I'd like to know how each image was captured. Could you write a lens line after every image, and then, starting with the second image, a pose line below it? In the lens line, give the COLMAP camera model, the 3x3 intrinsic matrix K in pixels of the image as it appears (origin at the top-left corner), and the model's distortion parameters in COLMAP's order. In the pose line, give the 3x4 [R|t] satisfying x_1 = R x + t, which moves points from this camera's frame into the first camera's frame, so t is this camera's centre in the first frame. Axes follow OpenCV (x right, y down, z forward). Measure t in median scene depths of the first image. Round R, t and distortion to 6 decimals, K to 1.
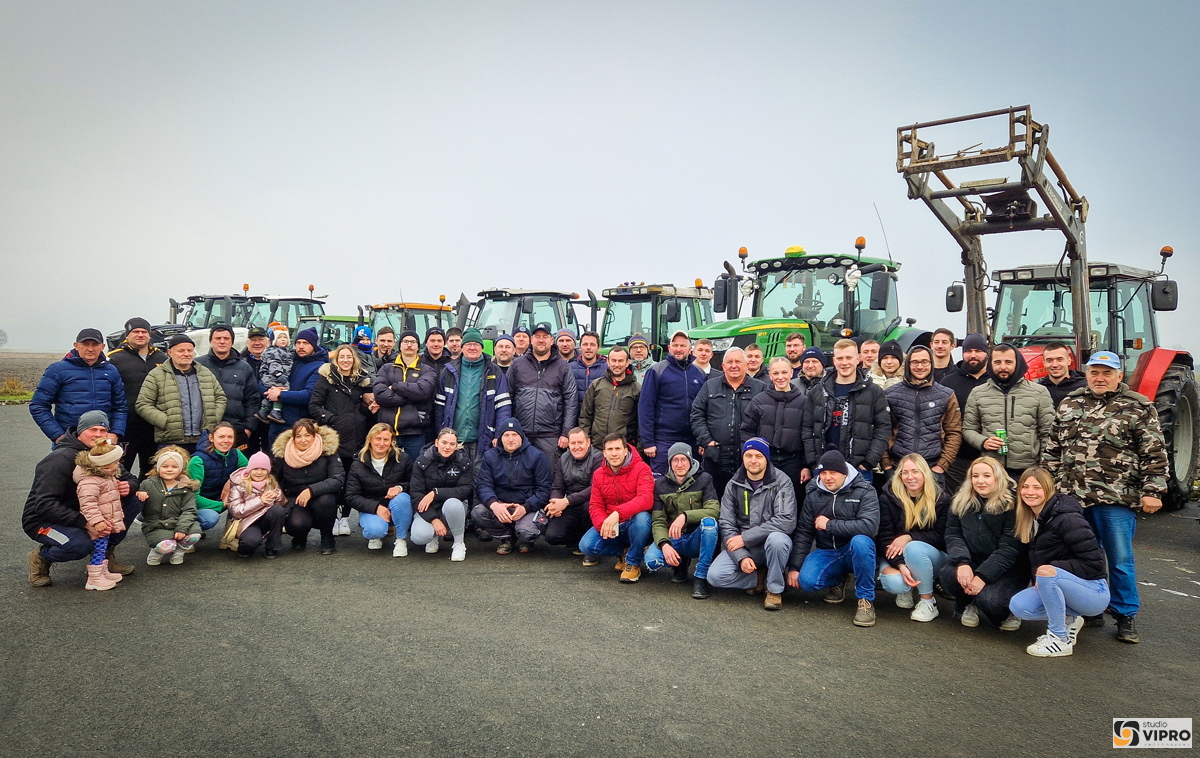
lens RADIAL K [[826.8, 0, 579.0], [0, 826.8, 376.8], [0, 0, 1]] dist [0.076480, -0.086016]
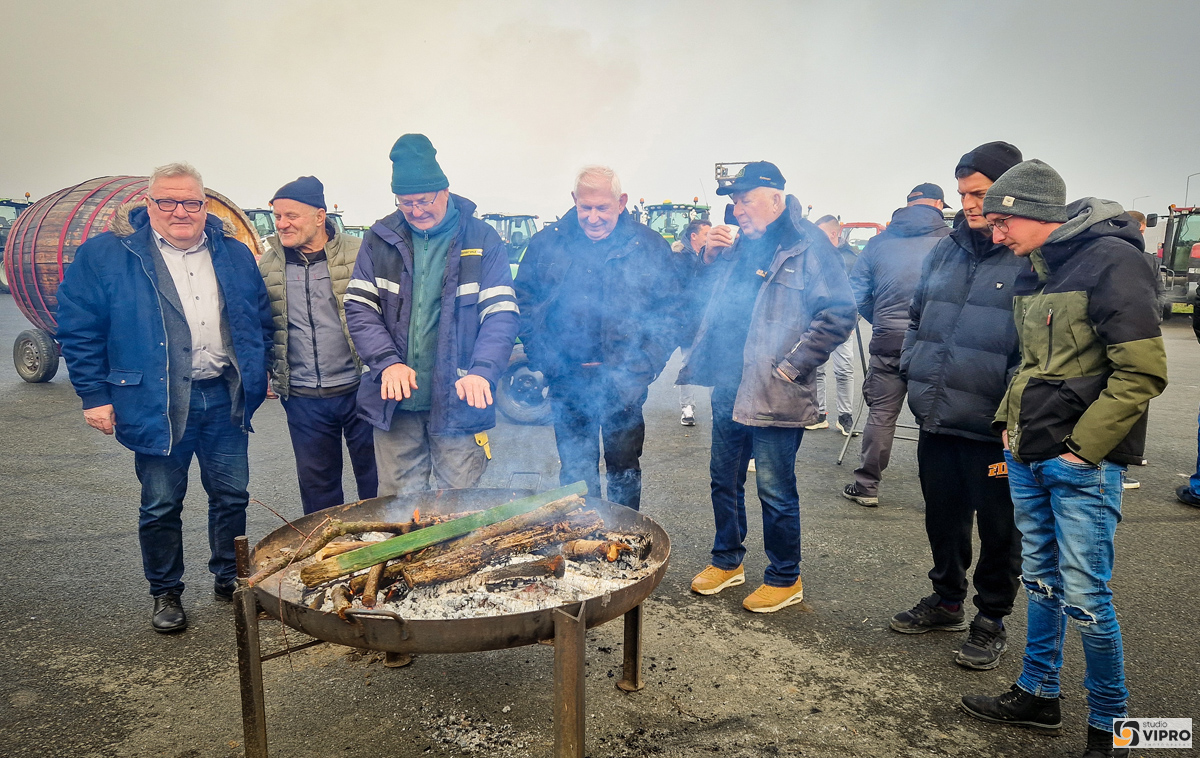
lens RADIAL K [[826.8, 0, 579.0], [0, 826.8, 376.8], [0, 0, 1]] dist [0.076480, -0.086016]
pose [[0.967094, -0.076920, 0.242512, -0.512895], [0.036361, 0.985204, 0.167486, -0.070268], [-0.251806, -0.153157, 0.955582, -1.063770]]
